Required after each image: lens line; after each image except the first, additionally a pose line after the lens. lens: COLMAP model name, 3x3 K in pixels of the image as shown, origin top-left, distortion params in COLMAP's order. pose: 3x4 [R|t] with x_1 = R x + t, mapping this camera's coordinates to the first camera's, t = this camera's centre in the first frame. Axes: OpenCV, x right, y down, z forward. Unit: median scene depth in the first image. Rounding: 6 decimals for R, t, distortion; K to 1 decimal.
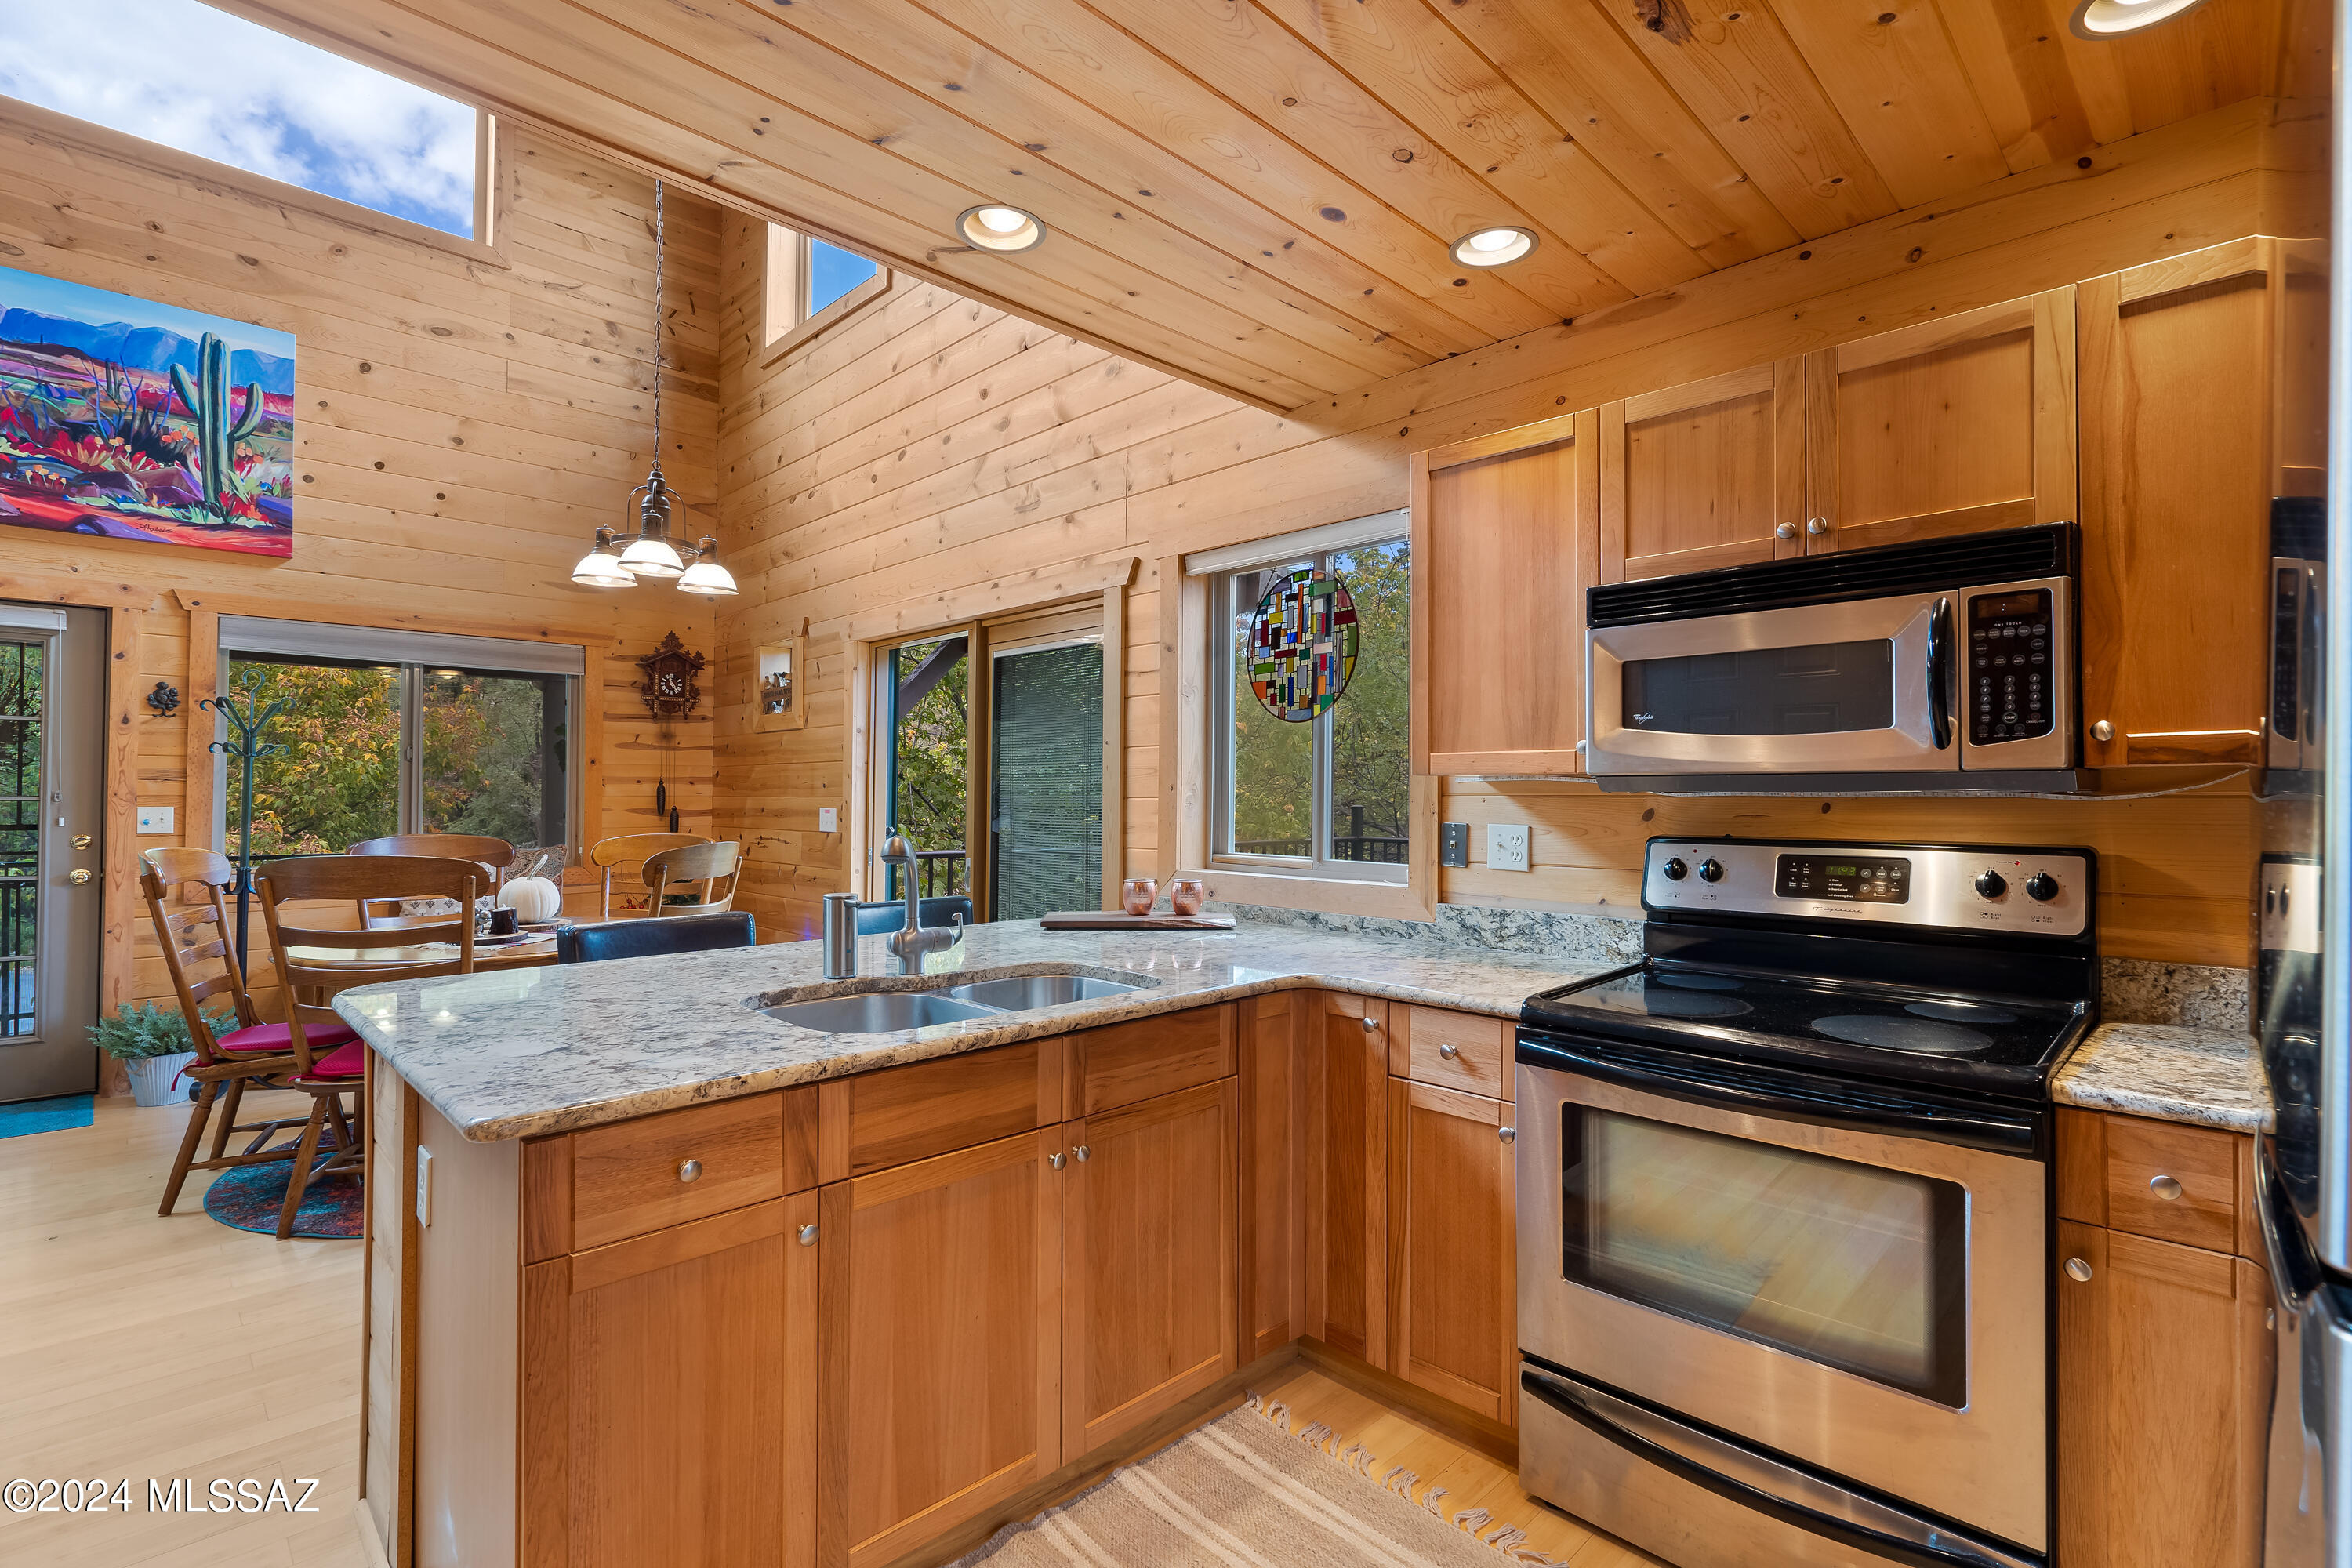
lens RADIAL K [[1089.0, 0, 1178.4], [0, 1089.0, 780.3], [0, 0, 1]] dist [-0.003535, 0.000691]
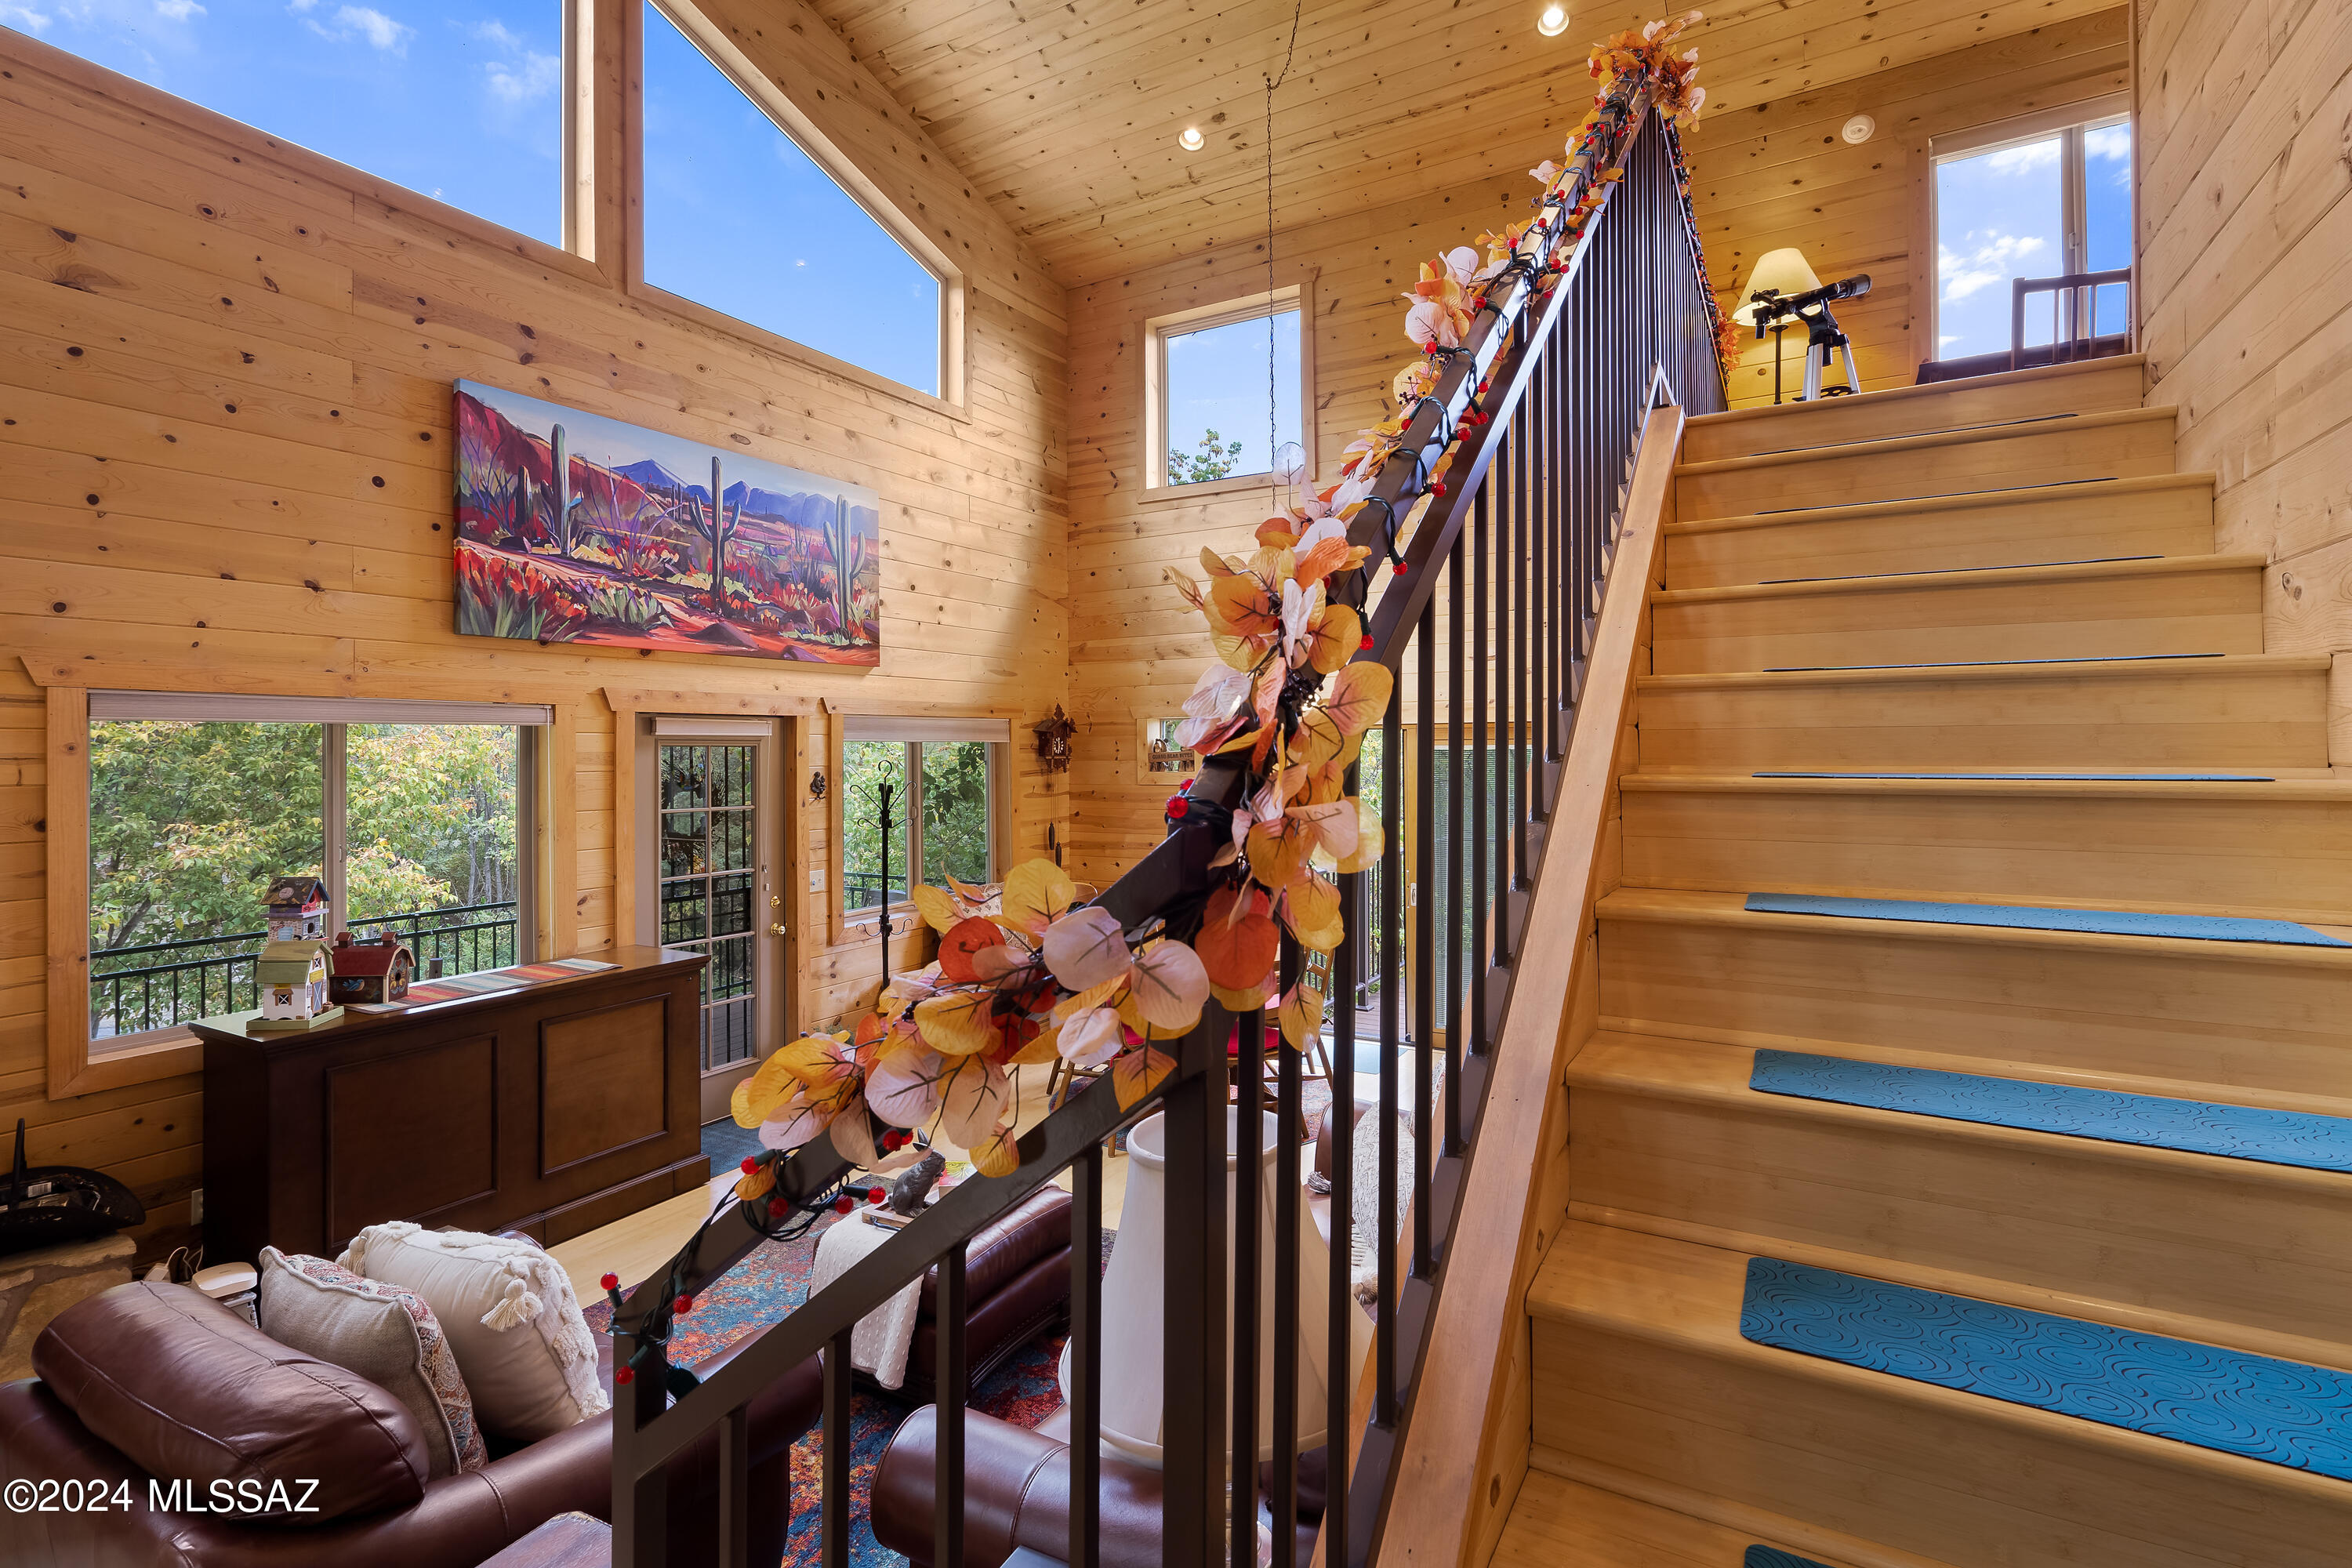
lens RADIAL K [[1106.9, 0, 1179.8], [0, 1106.9, 738.0], [0, 0, 1]] dist [-0.001930, 0.001295]
pose [[0.962728, -0.009938, 0.270289, -1.426233], [0.009243, 0.999950, 0.003841, -0.213207], [-0.270314, -0.001200, 0.962772, -0.587128]]
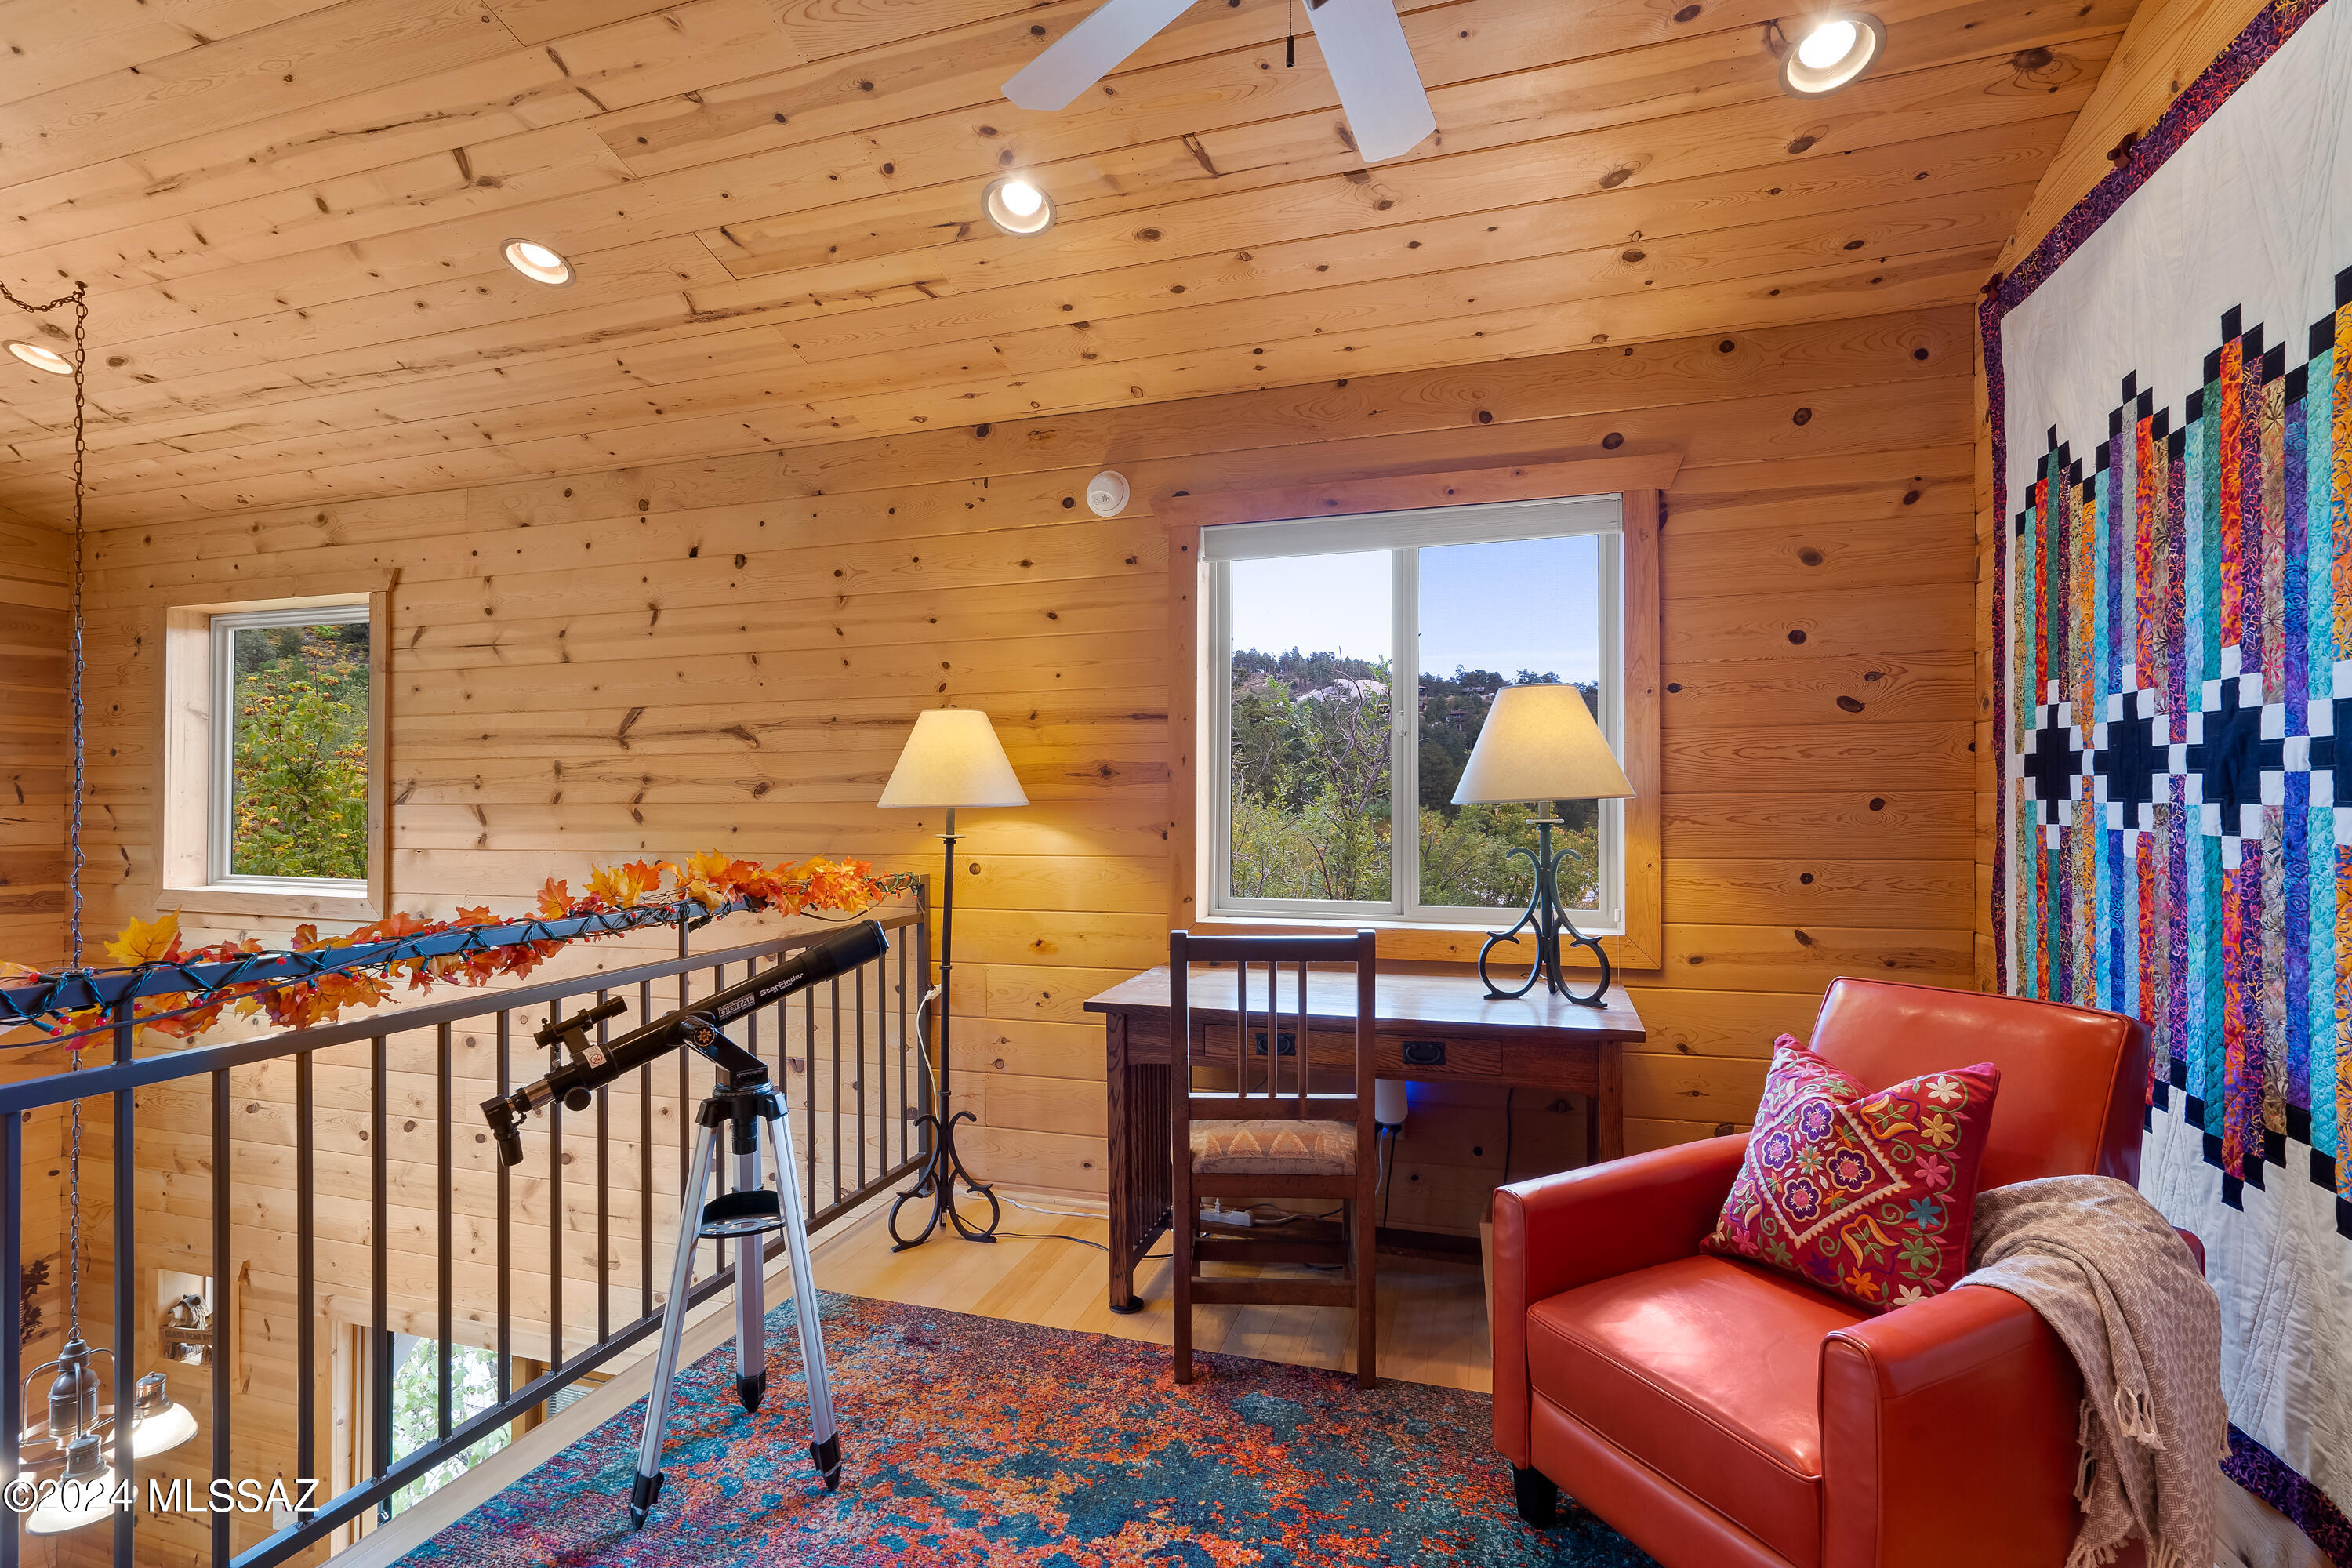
lens RADIAL K [[1089.0, 0, 1178.4], [0, 1089.0, 780.3], [0, 0, 1]] dist [-0.003535, 0.000691]
pose [[0.880152, -0.001097, 0.474690, -0.215852], [0.000897, 0.999999, 0.000648, -0.967339], [-0.474690, -0.000144, 0.880153, -0.083028]]
